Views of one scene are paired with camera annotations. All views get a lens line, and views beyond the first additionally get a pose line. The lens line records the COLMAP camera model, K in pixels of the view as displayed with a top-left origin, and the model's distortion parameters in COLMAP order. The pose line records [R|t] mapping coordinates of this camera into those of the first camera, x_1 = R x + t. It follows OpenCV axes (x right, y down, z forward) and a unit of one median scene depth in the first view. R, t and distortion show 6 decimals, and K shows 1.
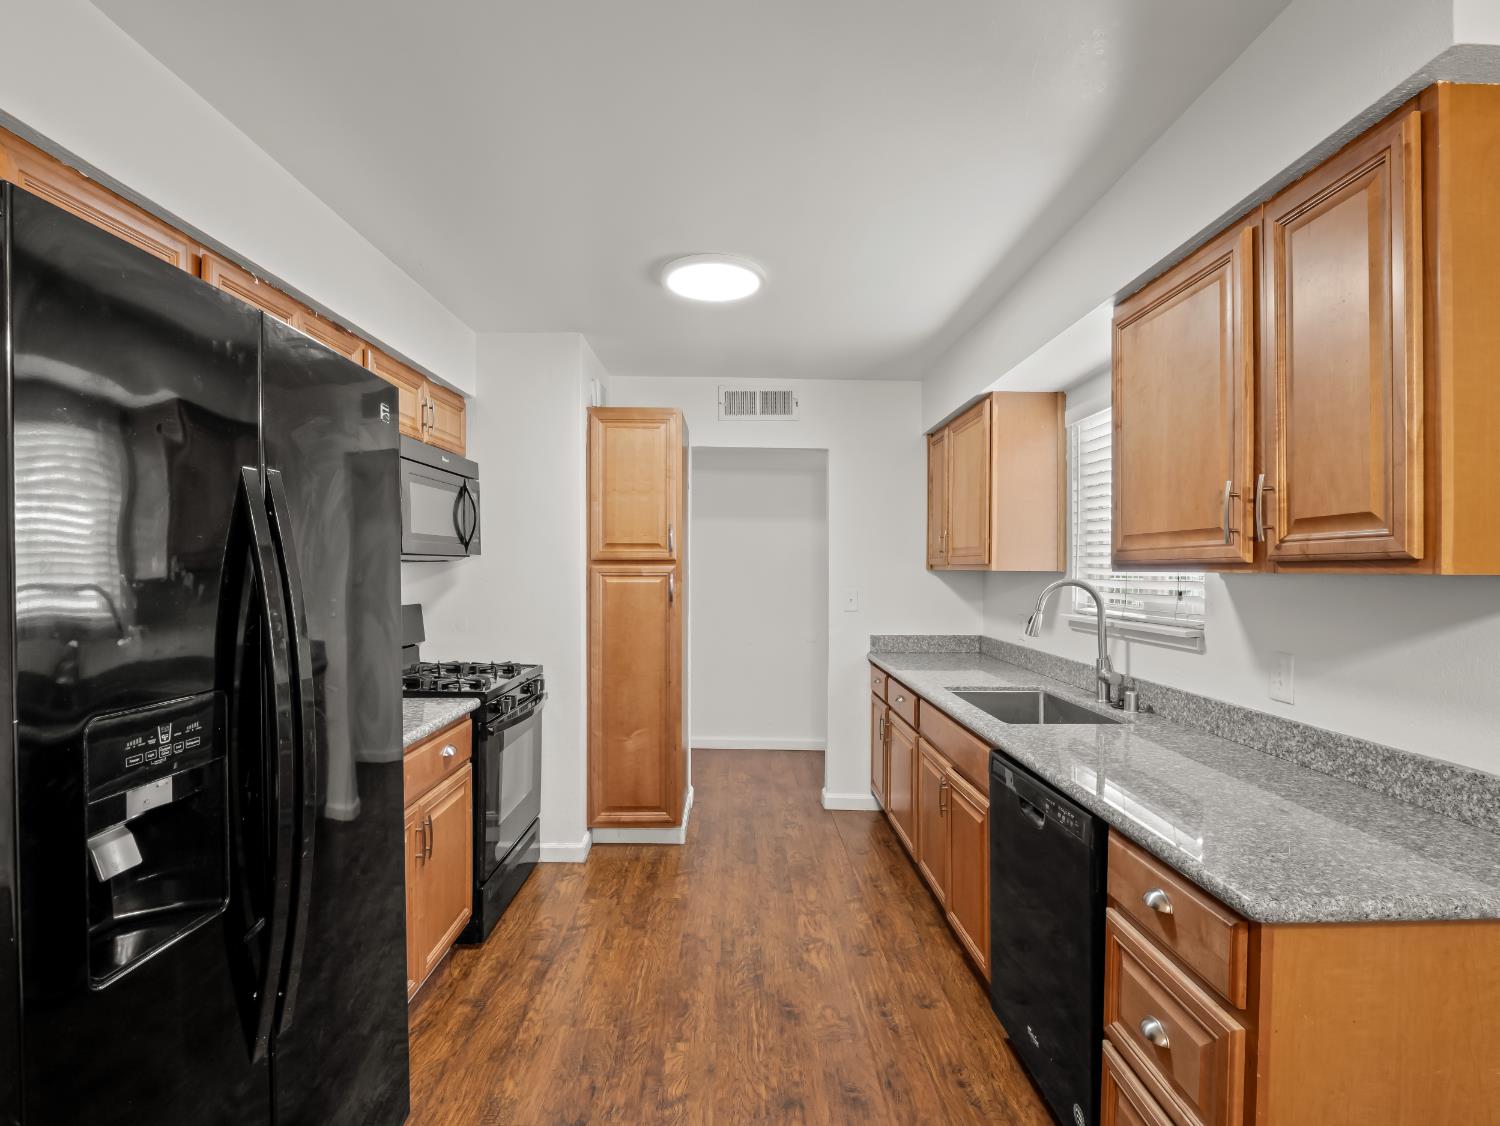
lens RADIAL K [[726.0, 0, 753.6], [0, 726.0, 568.6], [0, 0, 1]] dist [-0.011015, -0.002475]
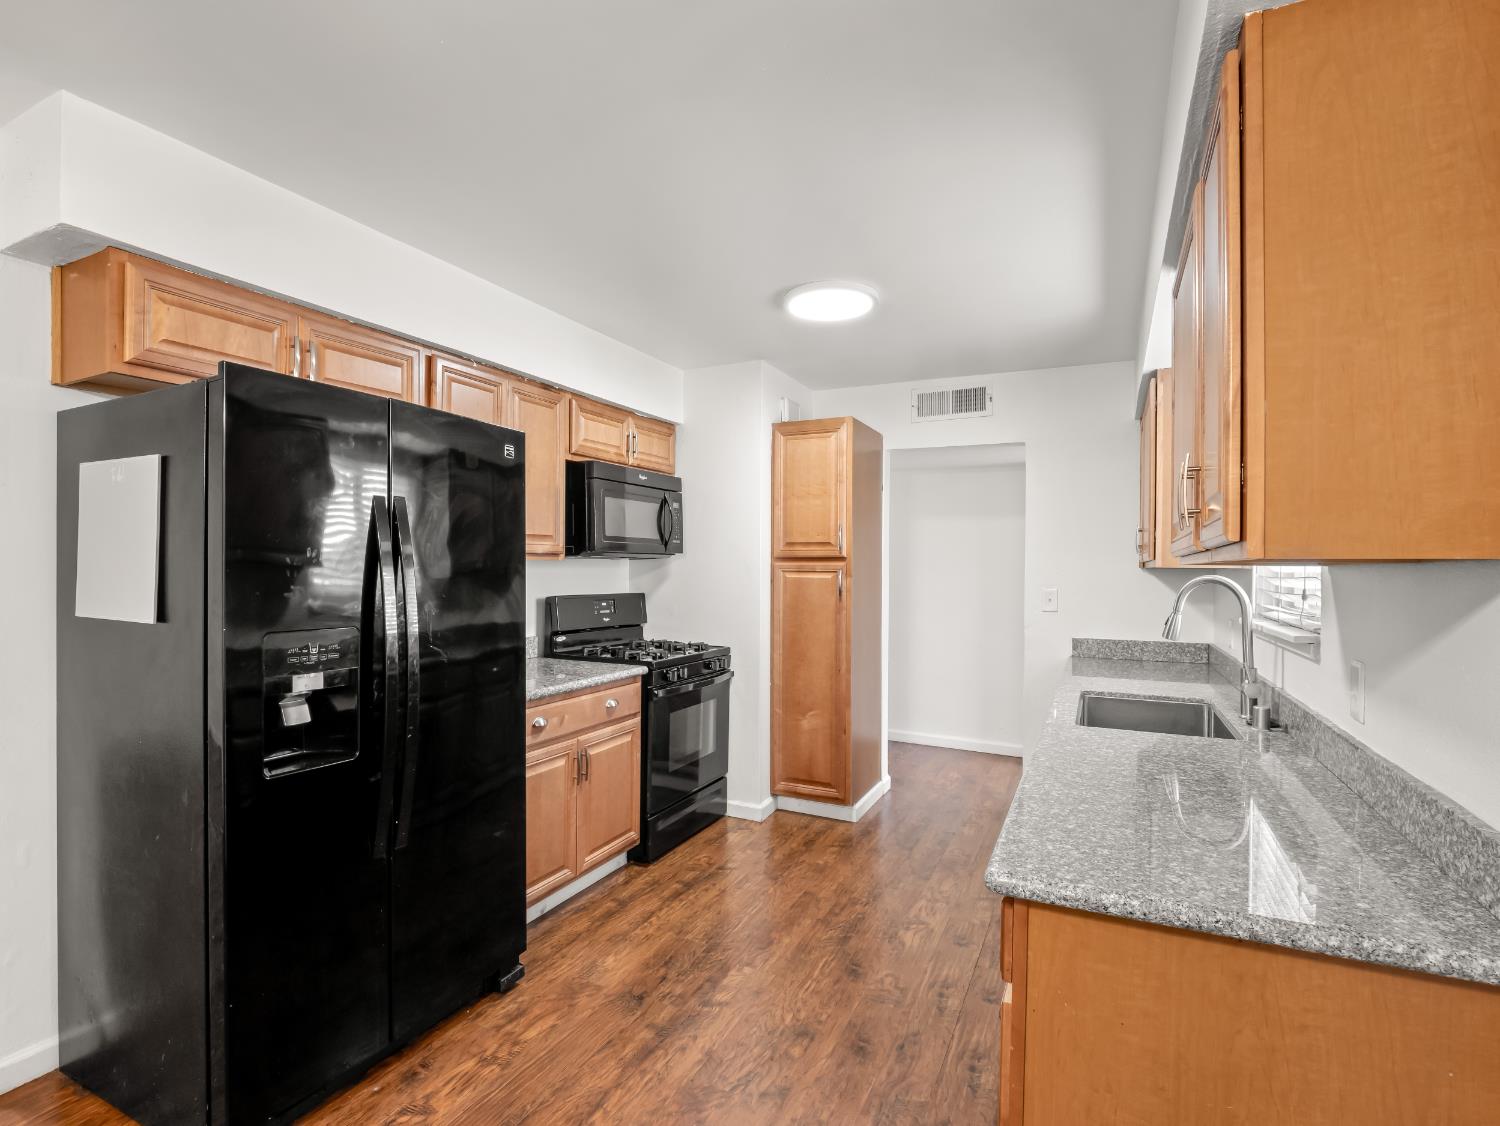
lens RADIAL K [[726.0, 0, 752.0], [0, 726.0, 564.3], [0, 0, 1]] dist [-0.011015, -0.002475]
pose [[0.891733, 0.001094, -0.452560, 0.370033], [-0.005553, 0.999948, -0.008526, 0.012101], [0.452528, 0.010116, 0.891693, -0.041115]]
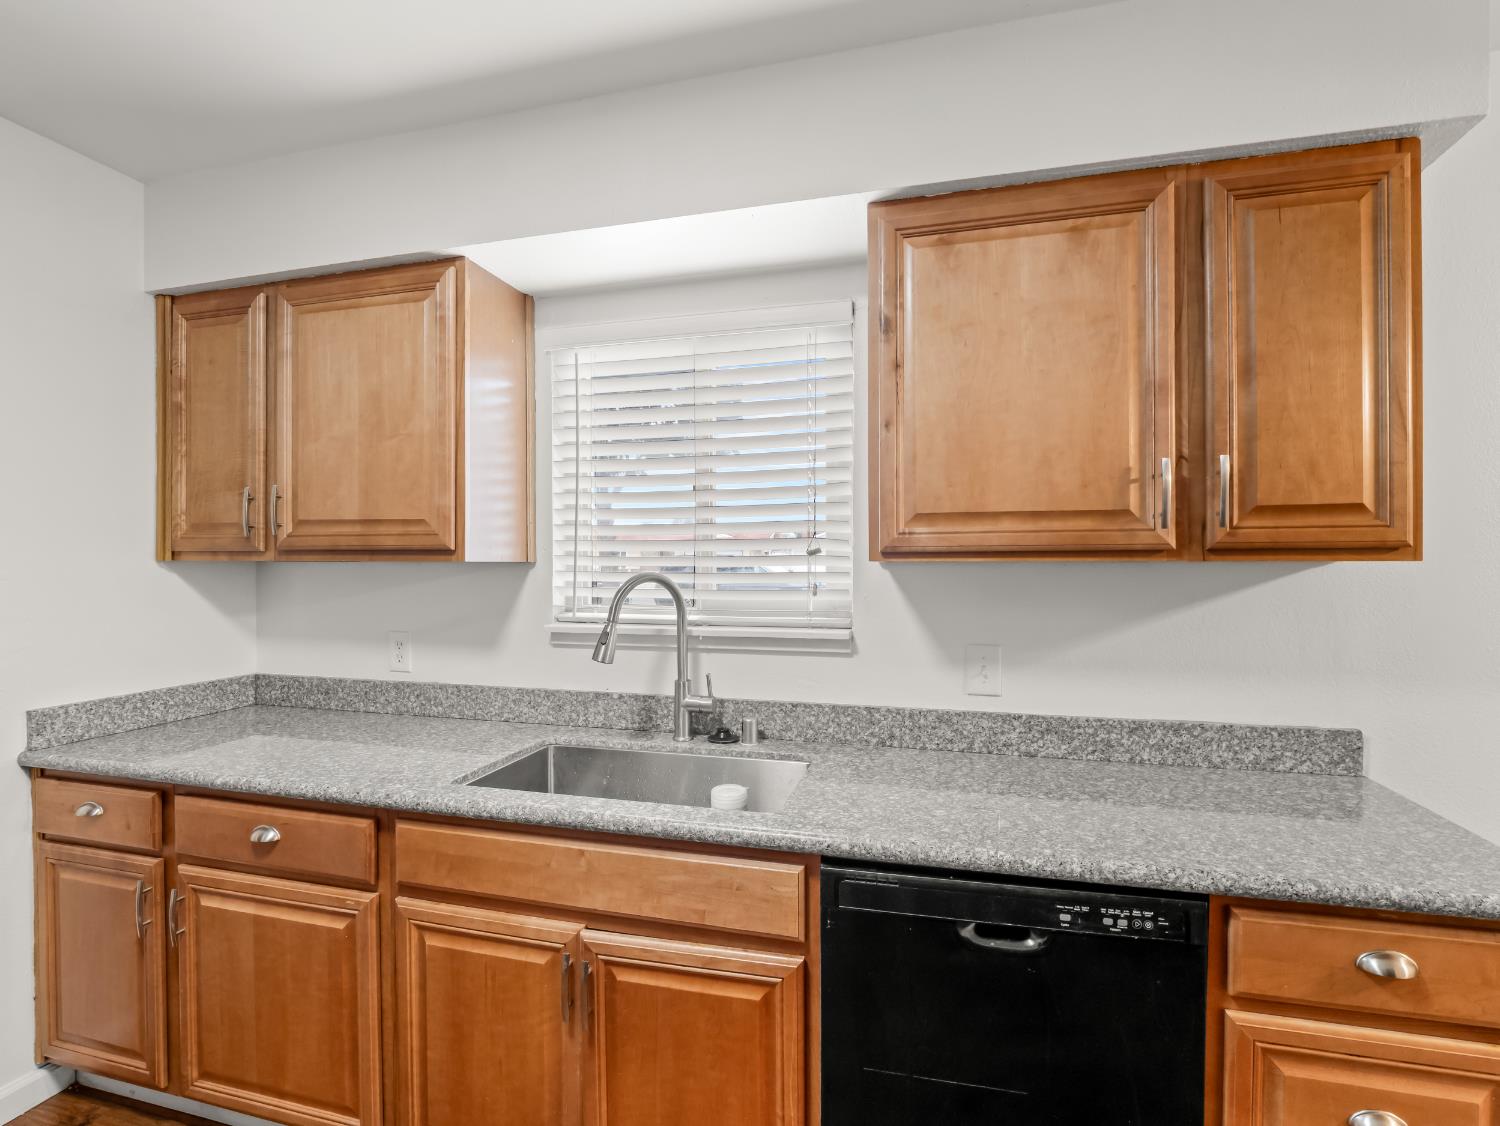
lens RADIAL K [[726.0, 0, 748.7], [0, 726.0, 570.7], [0, 0, 1]] dist [-0.011015, -0.002475]
pose [[0.285761, -0.012294, 0.958222, -0.218701], [0.000679, 0.999920, 0.012626, 0.003769], [-0.958301, -0.002957, 0.285747, 0.784667]]
